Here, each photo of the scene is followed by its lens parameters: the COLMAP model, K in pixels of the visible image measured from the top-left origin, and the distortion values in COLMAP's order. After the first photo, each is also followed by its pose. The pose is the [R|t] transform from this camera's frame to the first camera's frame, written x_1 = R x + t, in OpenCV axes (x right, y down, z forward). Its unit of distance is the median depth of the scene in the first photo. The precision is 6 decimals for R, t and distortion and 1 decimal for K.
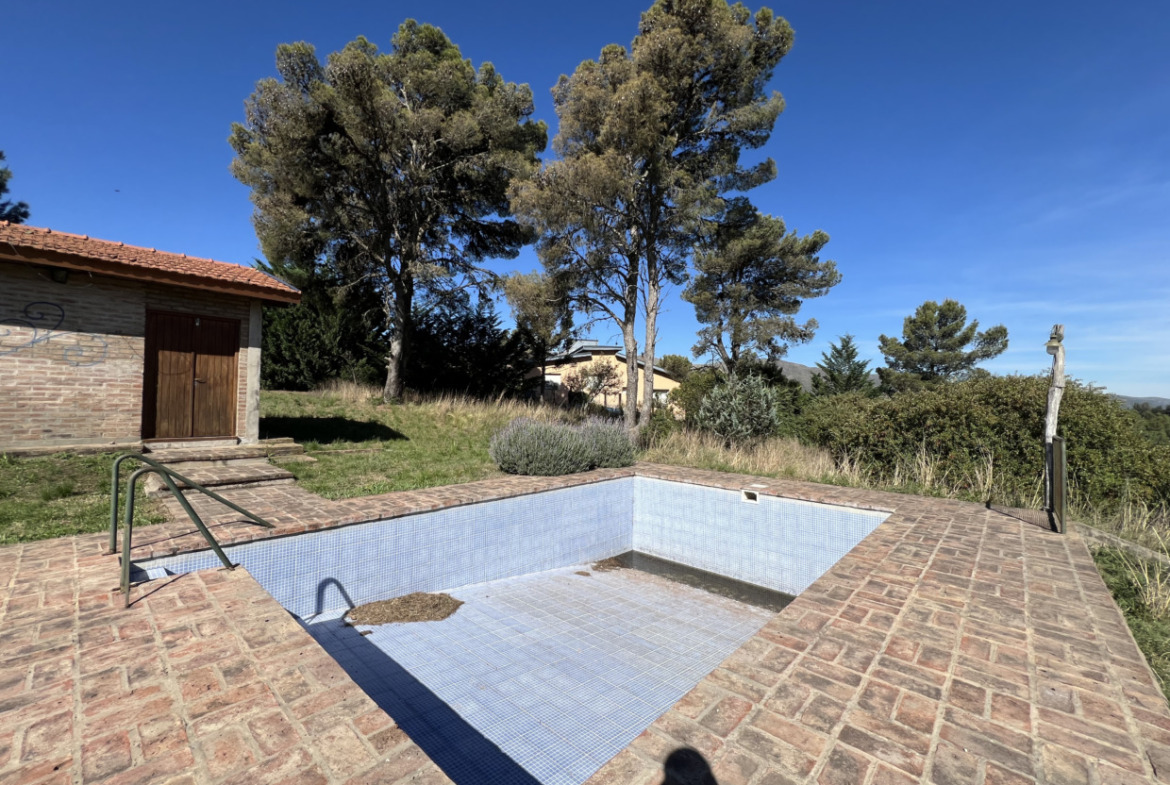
lens RADIAL K [[462.8, 0, 582.2], [0, 462.8, 391.4], [0, 0, 1]] dist [-0.003713, 0.000296]
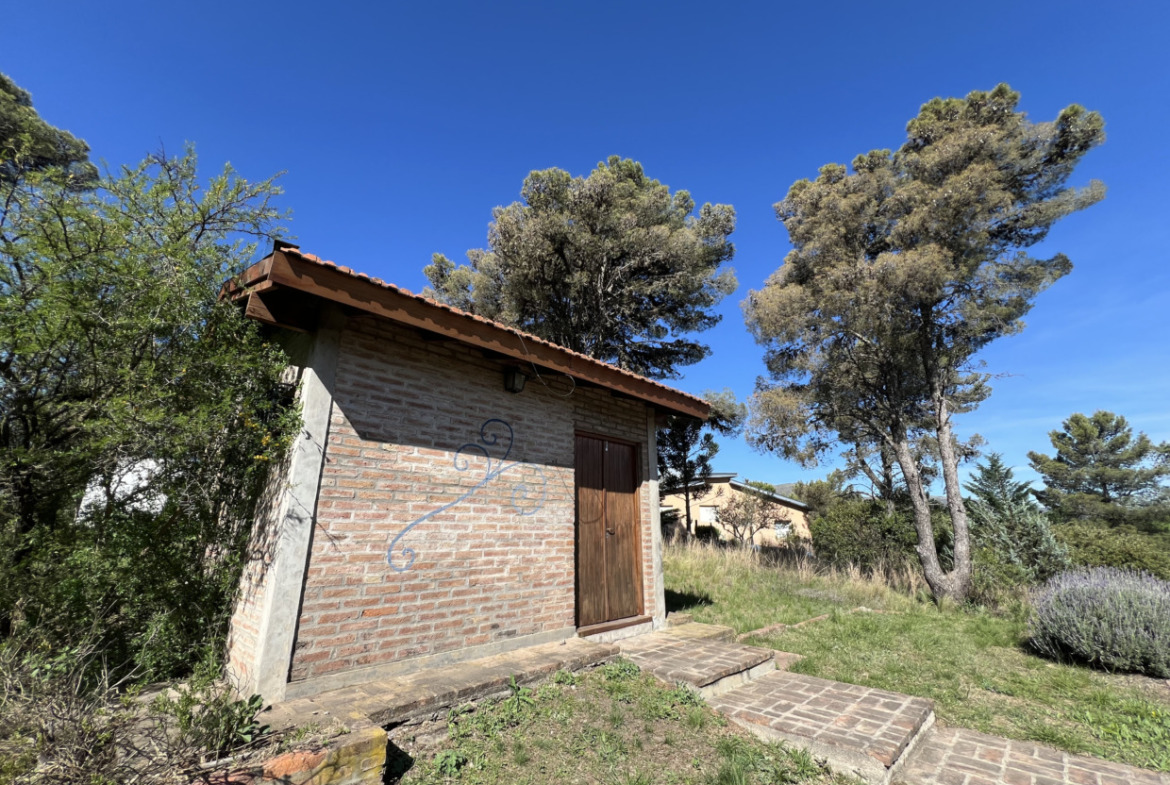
lens RADIAL K [[466.5, 0, 585.0], [0, 466.5, 392.5], [0, 0, 1]] dist [-0.001829, -0.000095]
pose [[0.998696, -0.034531, -0.037601, -0.618540], [0.023053, 0.962207, -0.271340, -0.025372], [0.045550, 0.270120, 0.961749, 0.202303]]
